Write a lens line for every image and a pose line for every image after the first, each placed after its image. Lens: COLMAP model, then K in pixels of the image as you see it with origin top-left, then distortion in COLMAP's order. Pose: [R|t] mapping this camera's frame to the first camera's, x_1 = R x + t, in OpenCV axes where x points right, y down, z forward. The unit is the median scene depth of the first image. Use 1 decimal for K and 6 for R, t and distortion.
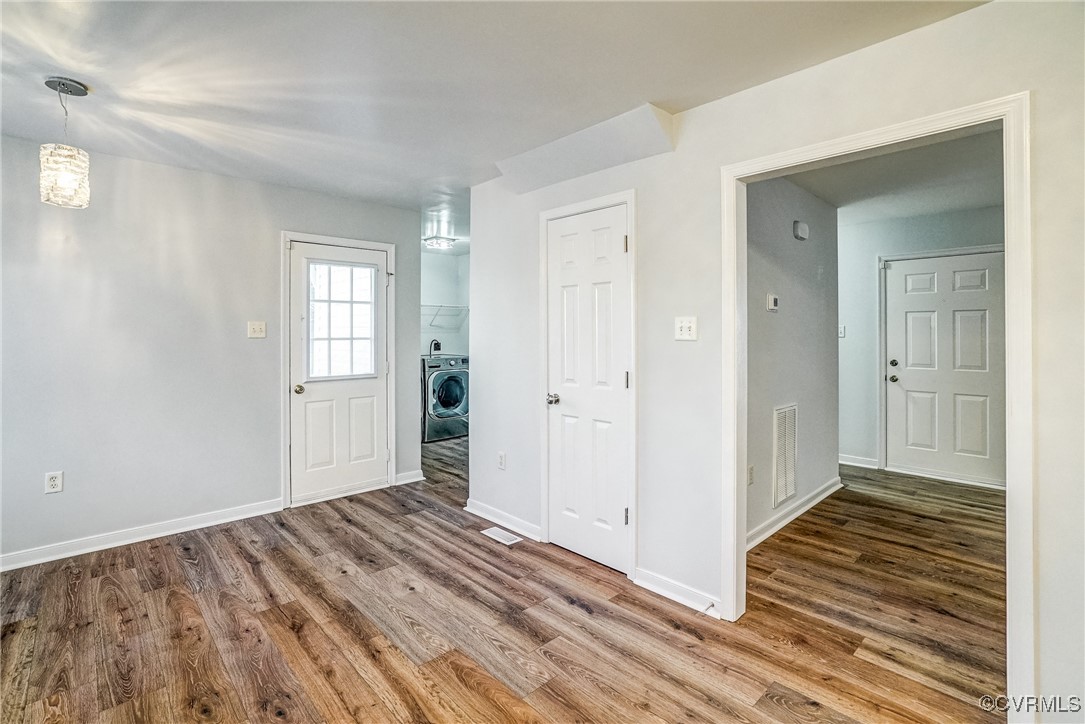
lens RADIAL K [[516.6, 0, 527.7], [0, 516.6, 325.0], [0, 0, 1]] dist [-0.050706, 0.020246]
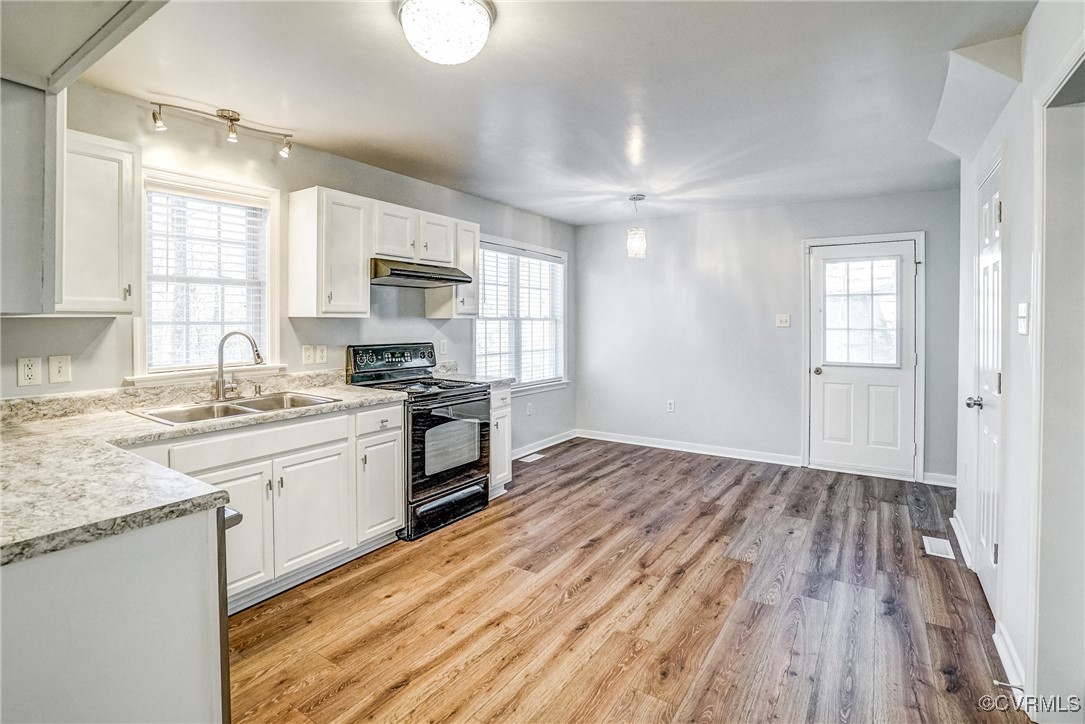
lens RADIAL K [[516.6, 0, 539.3], [0, 516.6, 326.2], [0, 0, 1]] dist [-0.050706, 0.020246]
pose [[0.240769, 0.014757, -0.970470, 0.830881], [0.006368, 0.999839, 0.016784, -0.004885], [0.970562, -0.010221, 0.240636, 0.122759]]
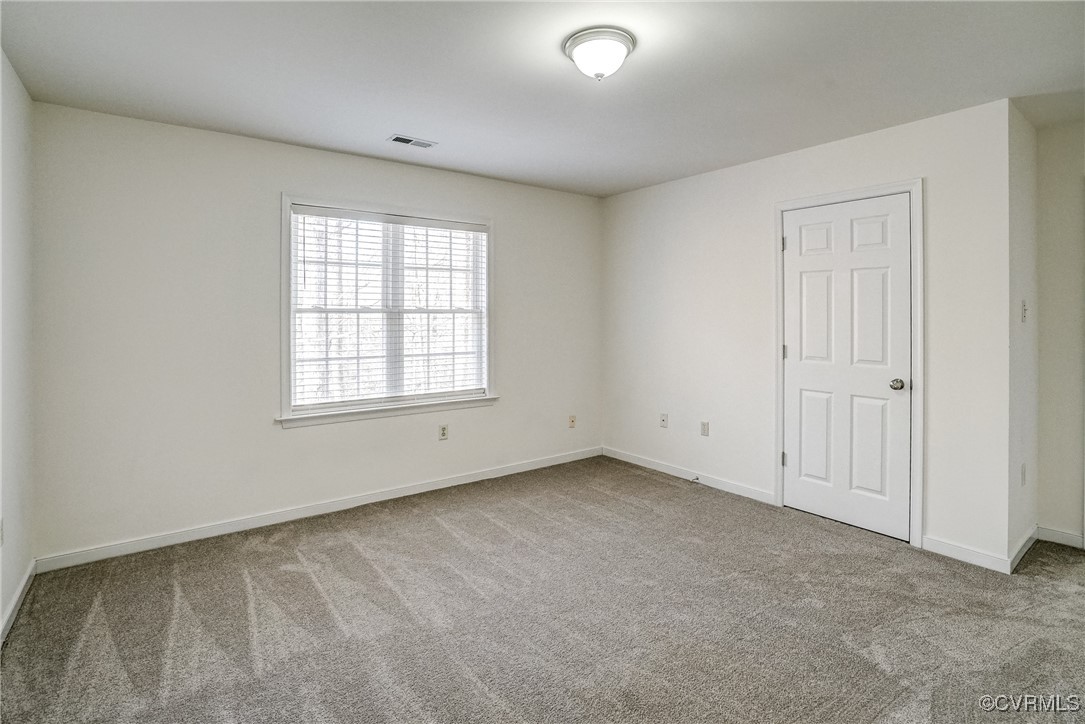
lens RADIAL K [[516.6, 0, 532.9], [0, 516.6, 322.5], [0, 0, 1]] dist [-0.050706, 0.020246]
pose [[-0.107622, 0.018696, -0.994016, 0.255833], [0.011533, 0.999779, 0.017555, 0.011440], [0.994125, -0.009575, -0.107814, 1.084096]]
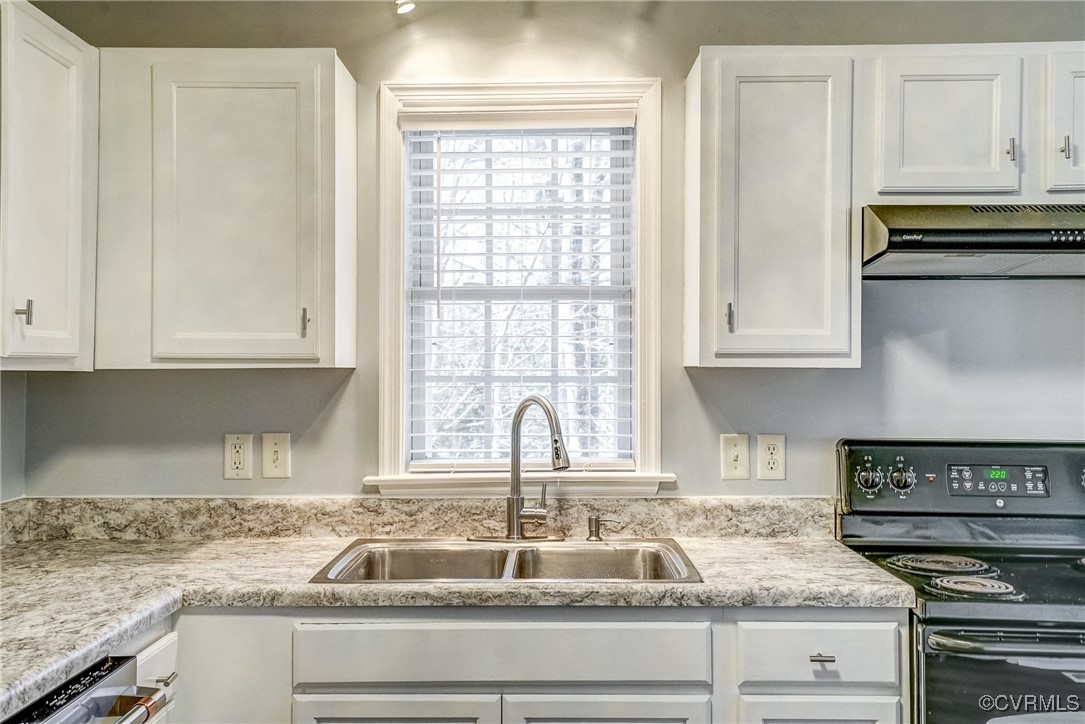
lens RADIAL K [[1060.9, 0, 541.9], [0, 1060.9, 370.1], [0, 0, 1]] dist [0.072381, 0.000000]
pose [[-0.679710, -0.000157, -0.733481, 0.417839], [0.006960, 0.999954, -0.006663, -0.000526], [0.733448, -0.009634, -0.679677, 0.475489]]
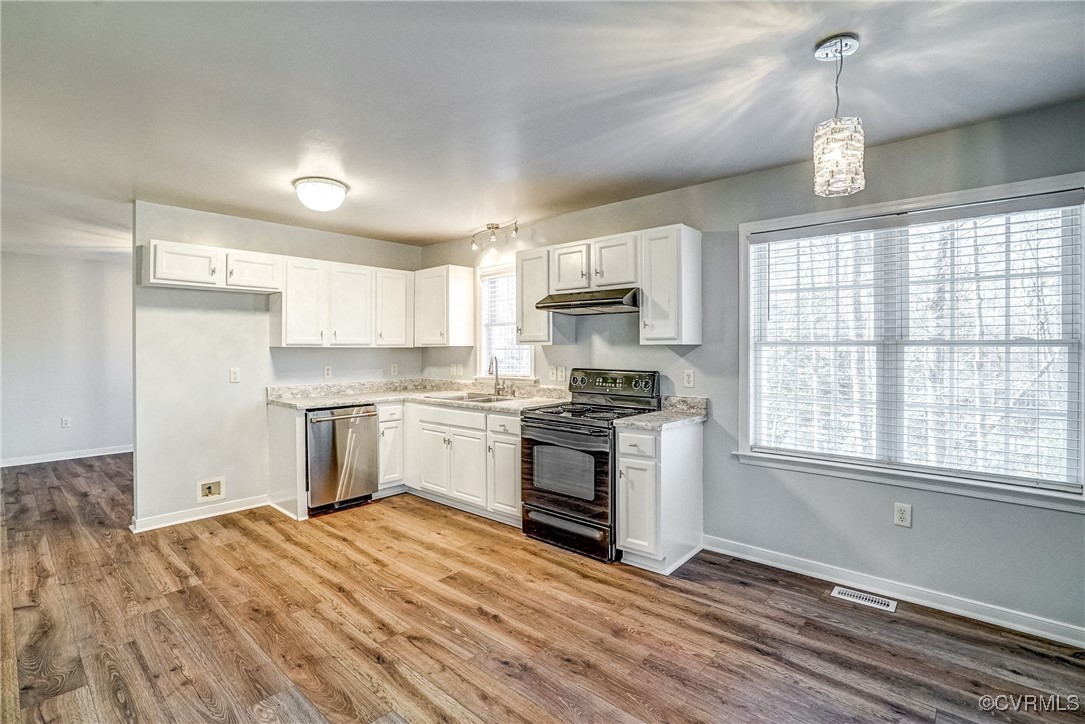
lens RADIAL K [[516.6, 0, 537.9], [0, 516.6, 346.4], [0, 0, 1]] dist [-0.050706, 0.020246]
pose [[-0.995521, 0.006599, -0.094312, -0.314987], [0.007845, 0.999887, -0.012847, 0.016523], [0.094217, -0.013529, -0.995460, 1.542424]]
